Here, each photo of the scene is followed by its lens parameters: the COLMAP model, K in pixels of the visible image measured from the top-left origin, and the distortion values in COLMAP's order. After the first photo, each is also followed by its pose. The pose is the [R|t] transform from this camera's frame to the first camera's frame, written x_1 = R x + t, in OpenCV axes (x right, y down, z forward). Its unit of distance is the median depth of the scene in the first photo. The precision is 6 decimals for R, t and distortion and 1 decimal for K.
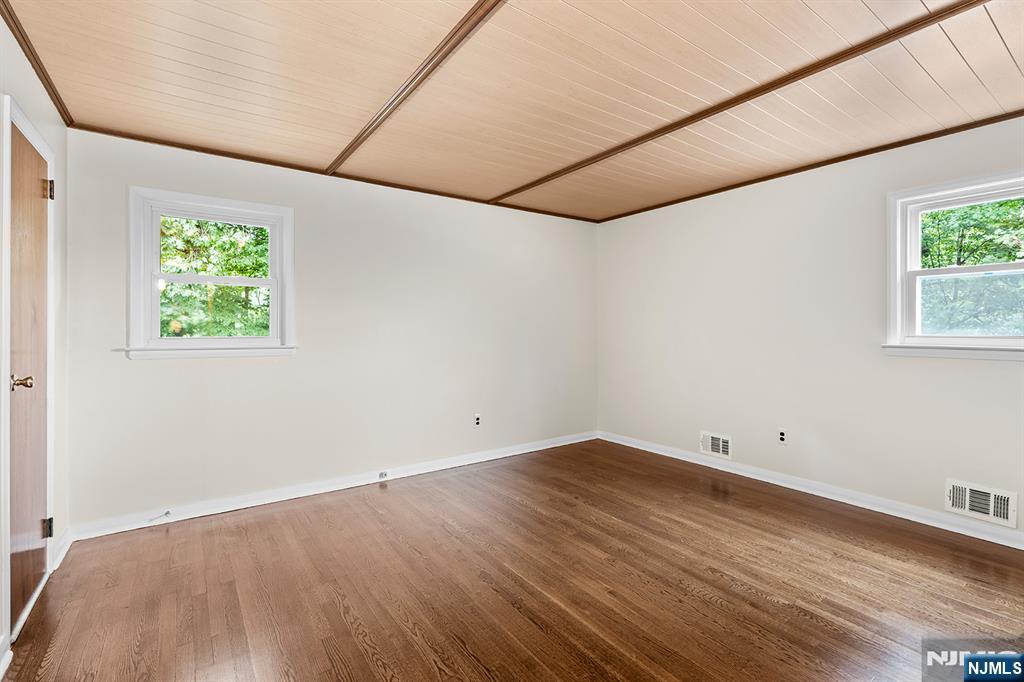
lens RADIAL K [[461.2, 0, 512.0], [0, 461.2, 341.0], [0, 0, 1]] dist [0.001007, 0.000072]
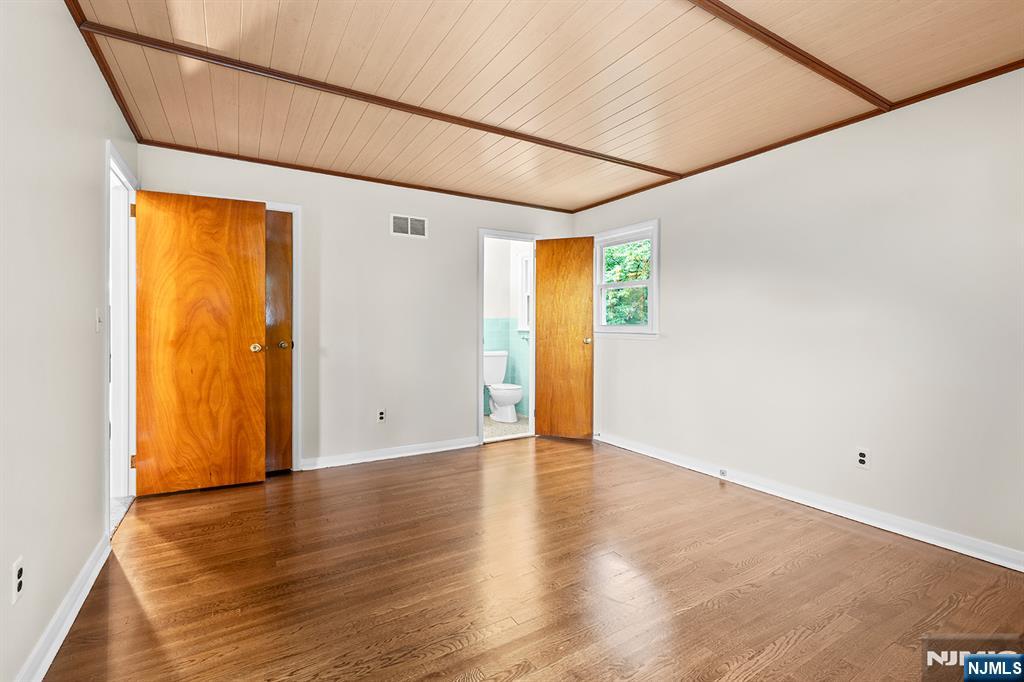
lens RADIAL K [[461.2, 0, 512.0], [0, 461.2, 341.0], [0, 0, 1]] dist [0.001007, 0.000072]
pose [[-0.070051, 0.032654, -0.997009, 0.802926], [-0.027908, 0.999009, 0.034680, 0.003929], [0.997153, 0.030254, -0.069070, 0.752468]]
